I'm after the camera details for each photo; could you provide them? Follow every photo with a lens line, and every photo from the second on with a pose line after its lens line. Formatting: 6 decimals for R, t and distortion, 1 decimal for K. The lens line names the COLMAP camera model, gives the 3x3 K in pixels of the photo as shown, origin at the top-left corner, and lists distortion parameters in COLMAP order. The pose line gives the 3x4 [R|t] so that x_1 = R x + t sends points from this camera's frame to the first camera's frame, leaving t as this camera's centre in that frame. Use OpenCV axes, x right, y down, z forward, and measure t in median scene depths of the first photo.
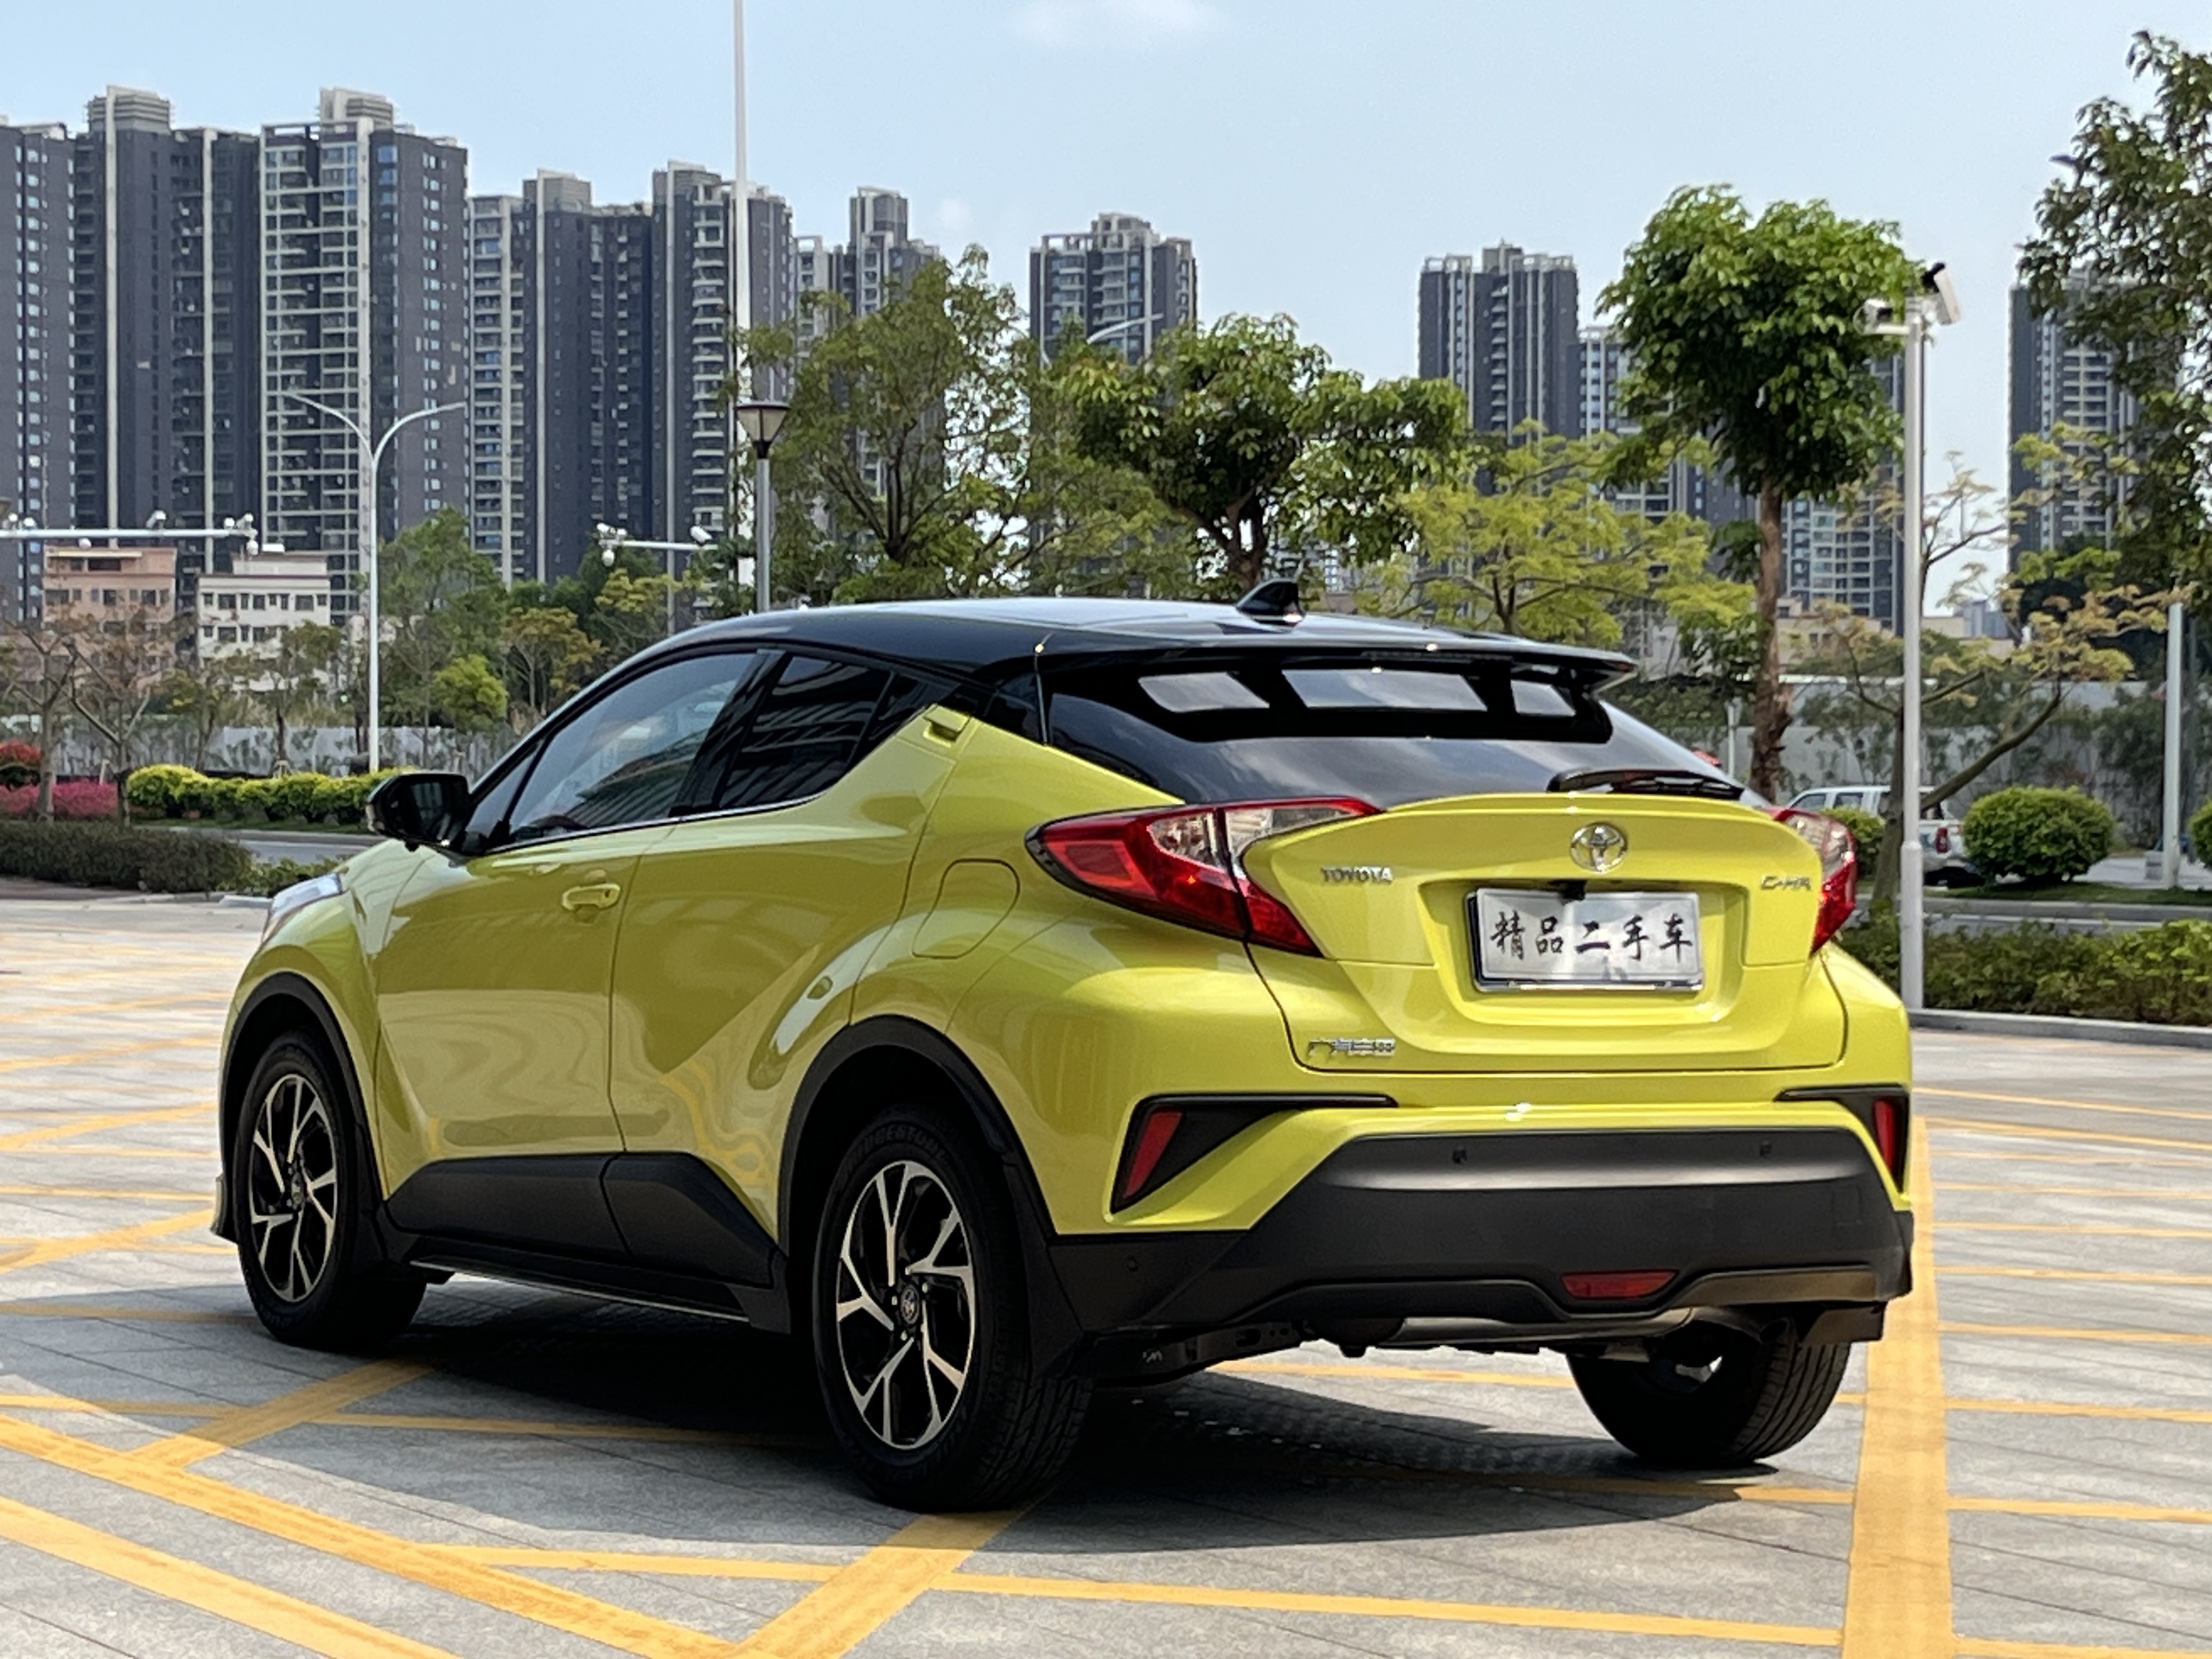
lens RADIAL K [[5025.7, 0, 1106.0], [0, 5025.7, 829.5], [0, 0, 1]] dist [-0.008661, -0.078023]
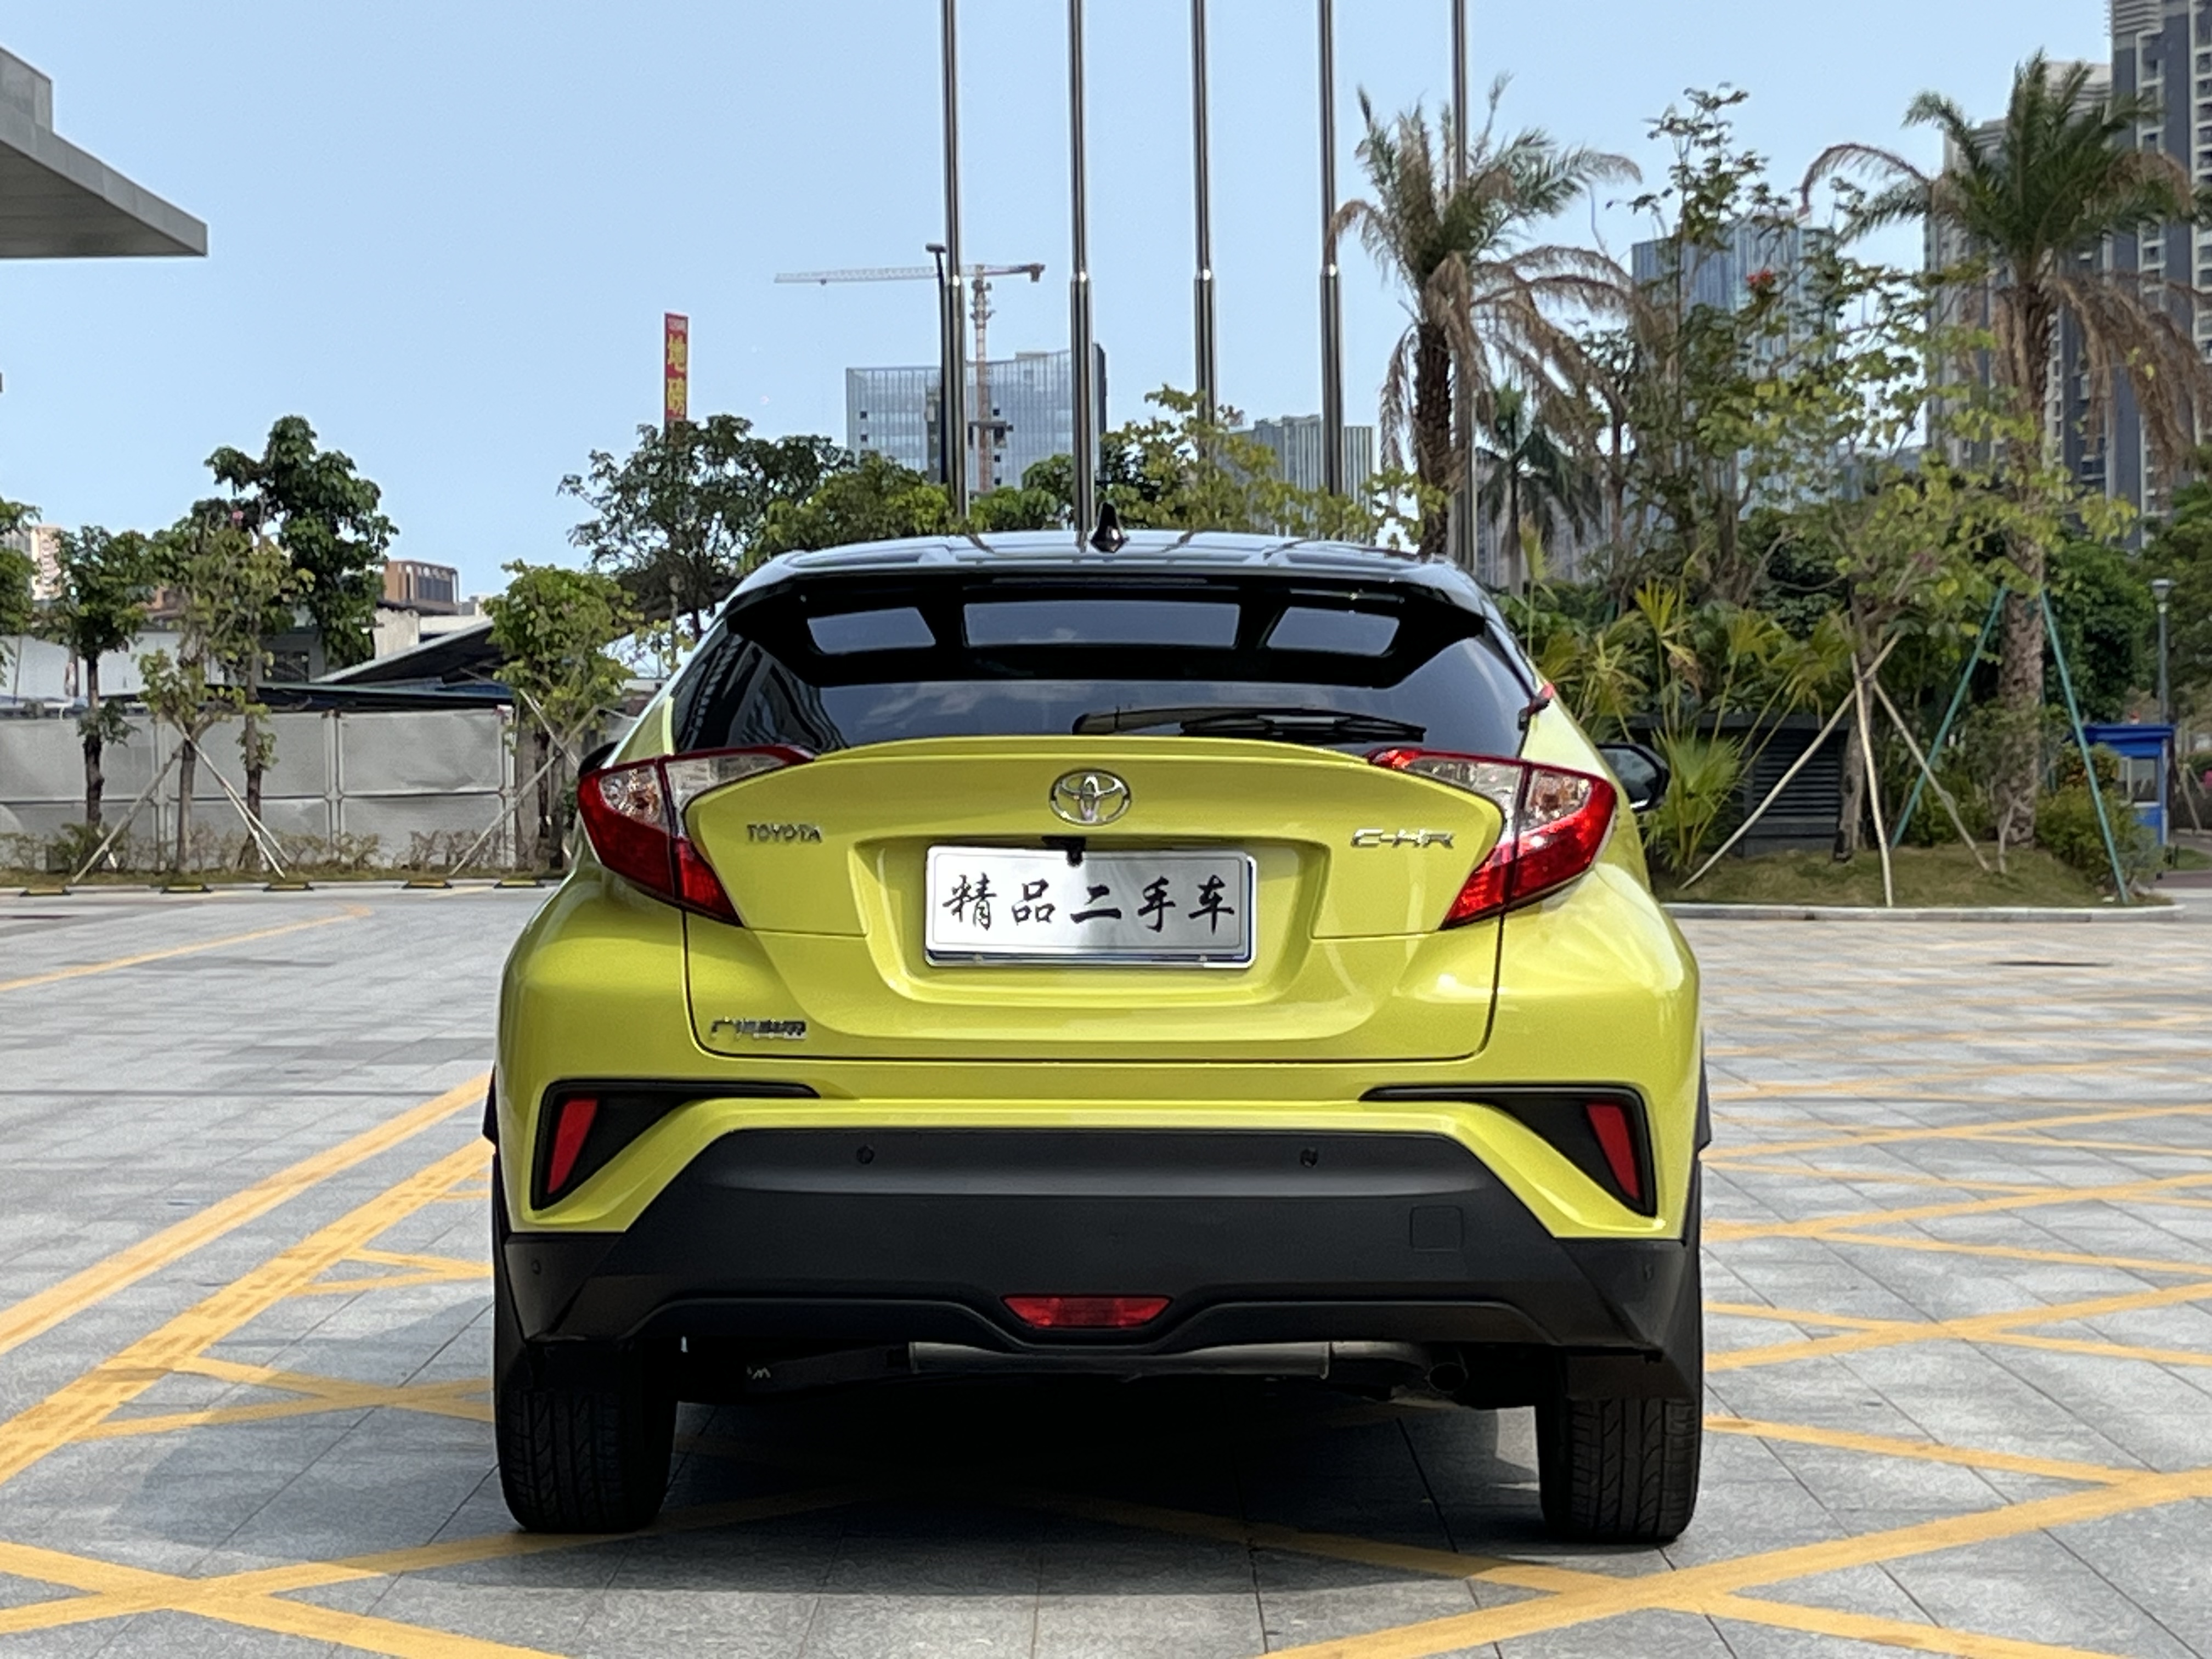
lens RADIAL K [[5025.7, 0, 1106.0], [0, 5025.7, 829.5], [0, 0, 1]] dist [-0.008661, -0.078023]
pose [[0.847293, -0.011087, -0.531010, 0.553550], [0.011295, 0.999932, -0.002854, 0.011366], [0.531006, -0.003579, 0.847361, 0.280954]]
